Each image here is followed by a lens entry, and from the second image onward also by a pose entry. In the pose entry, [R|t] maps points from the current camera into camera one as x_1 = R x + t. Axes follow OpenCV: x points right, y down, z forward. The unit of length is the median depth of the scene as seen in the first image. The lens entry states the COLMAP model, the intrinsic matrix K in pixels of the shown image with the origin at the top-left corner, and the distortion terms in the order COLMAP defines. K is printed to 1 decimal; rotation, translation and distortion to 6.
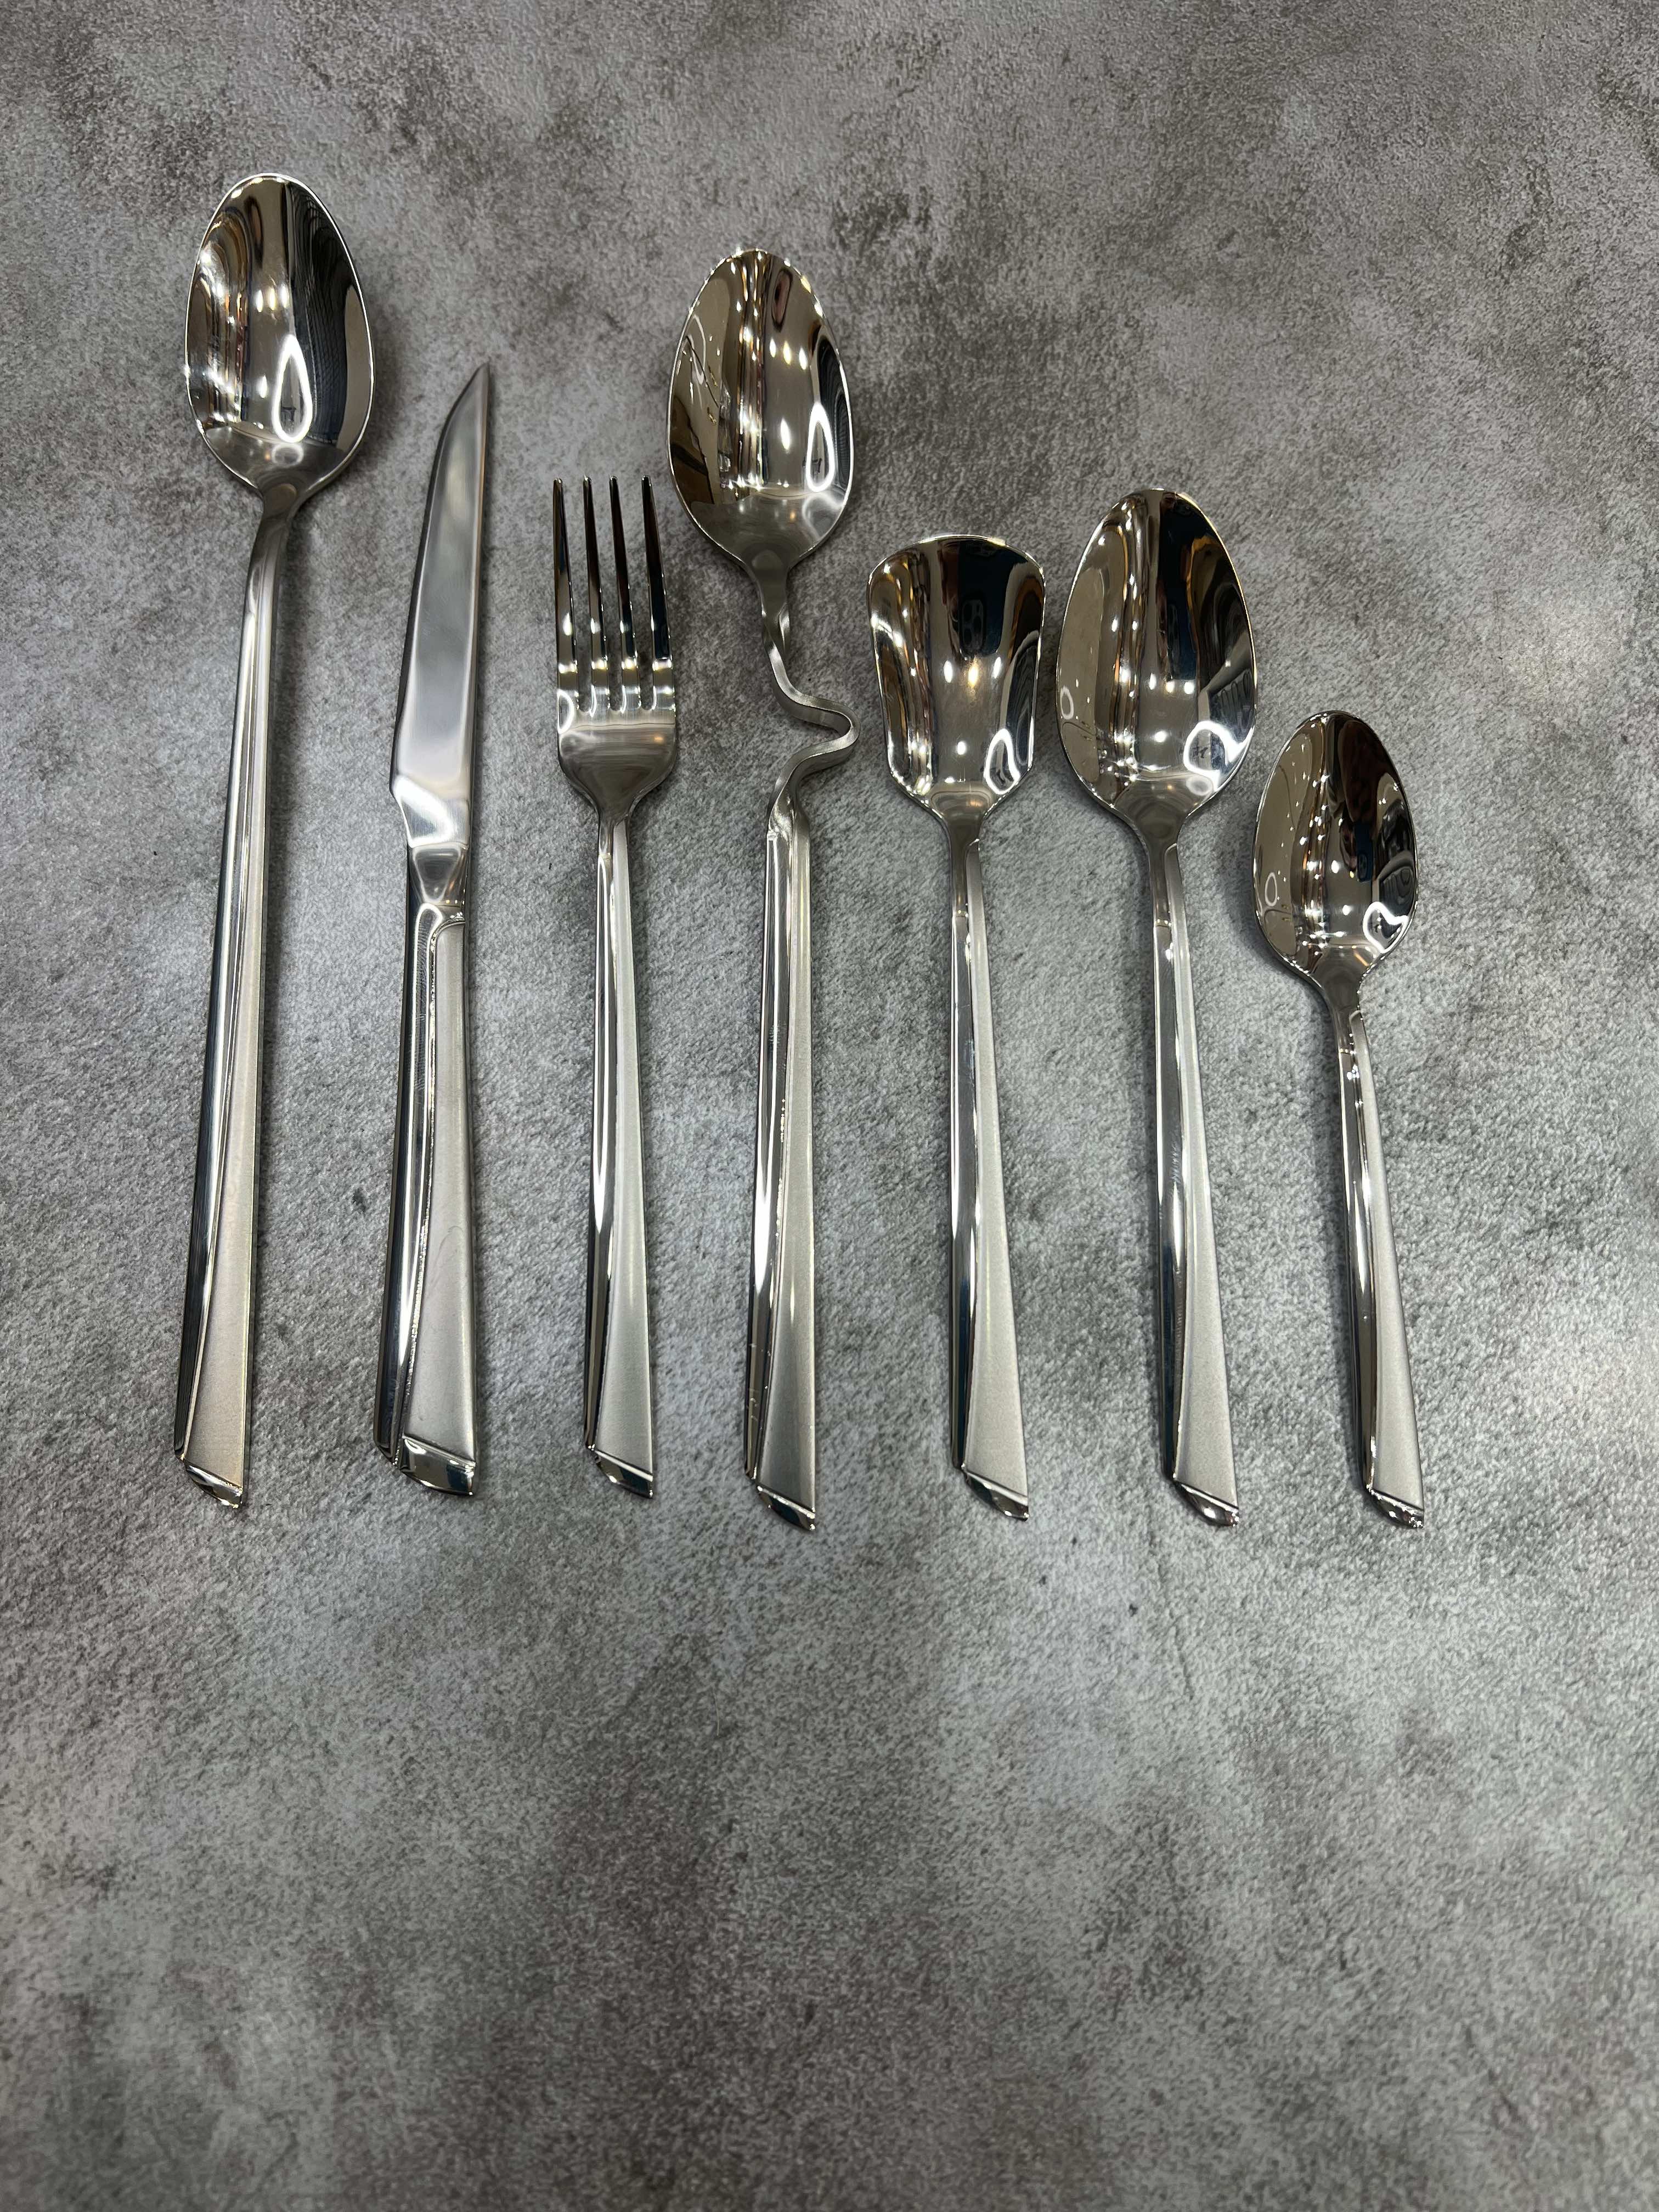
lens RADIAL K [[1713.5, 0, 817.3], [0, 1713.5, 1116.6], [0, 0, 1]] dist [0.000976, -0.015829]
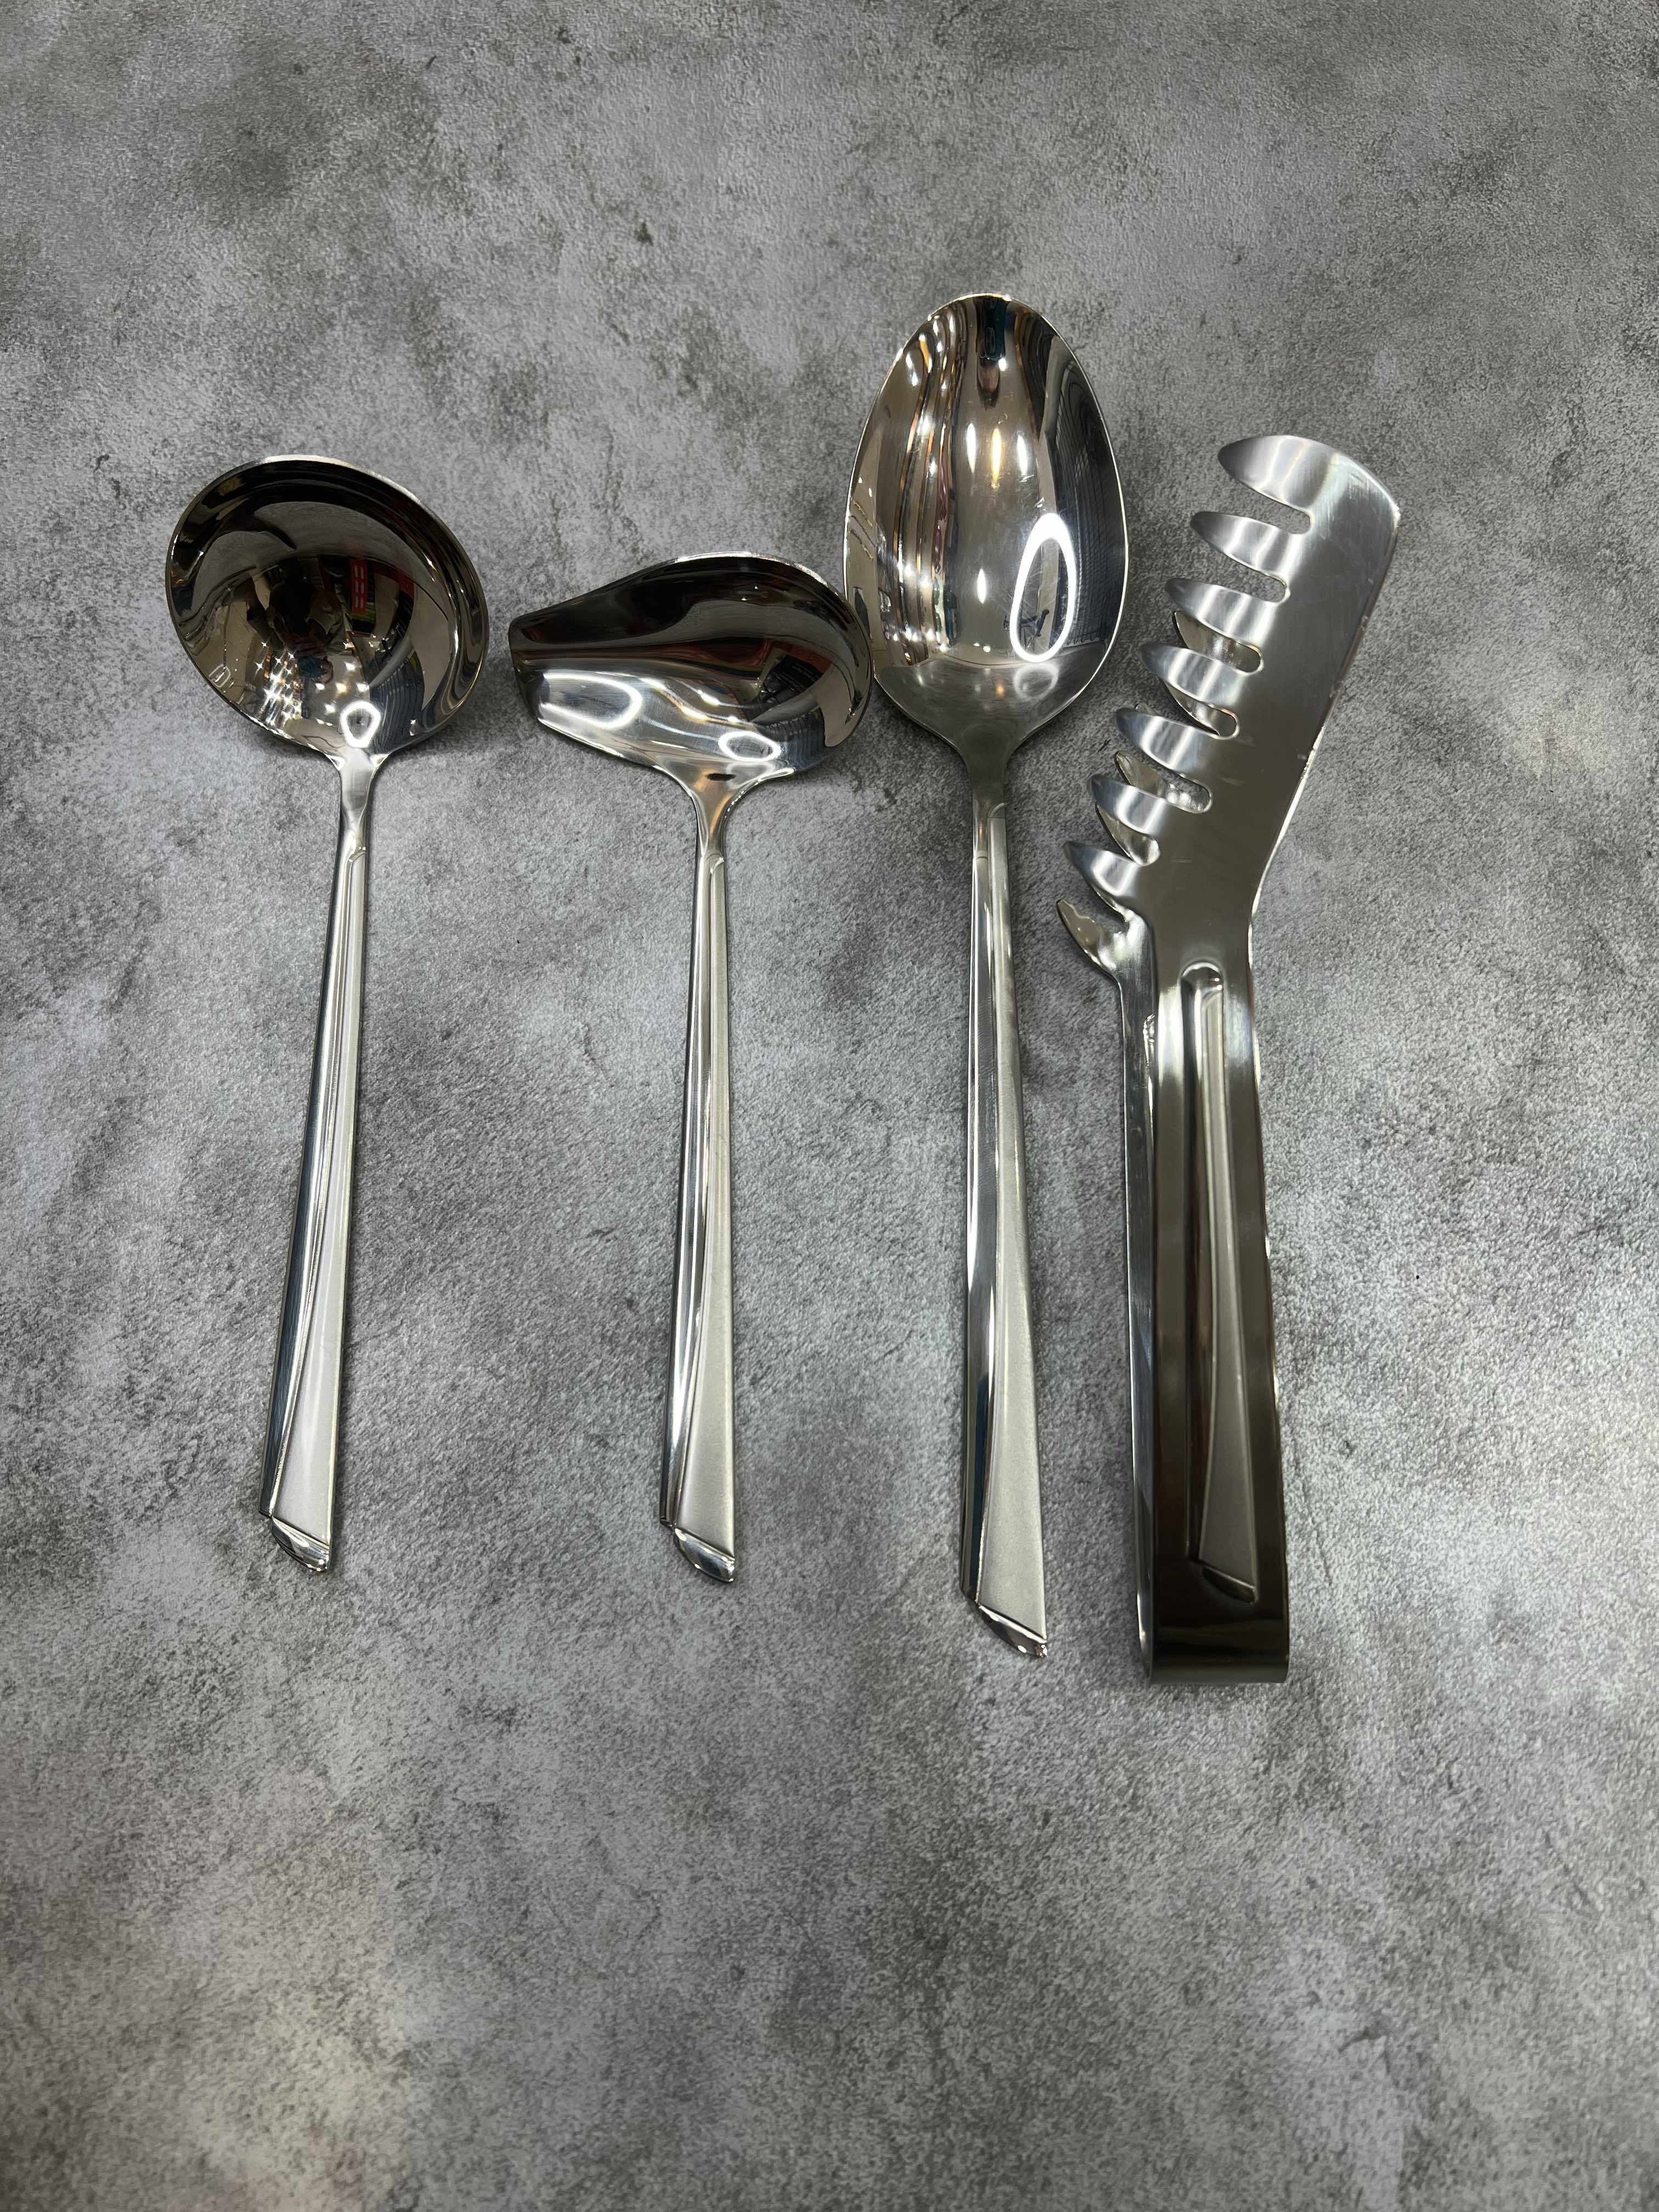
lens RADIAL K [[1709.2, 0, 820.7], [0, 1709.2, 1106.5], [0, 0, 1]] dist [0.006593, -0.015984]
pose [[0.999946, 0.002448, -0.010059, -0.155366], [-0.002835, 0.999250, -0.038606, 0.023796], [0.009957, 0.038633, 0.999204, -0.319602]]
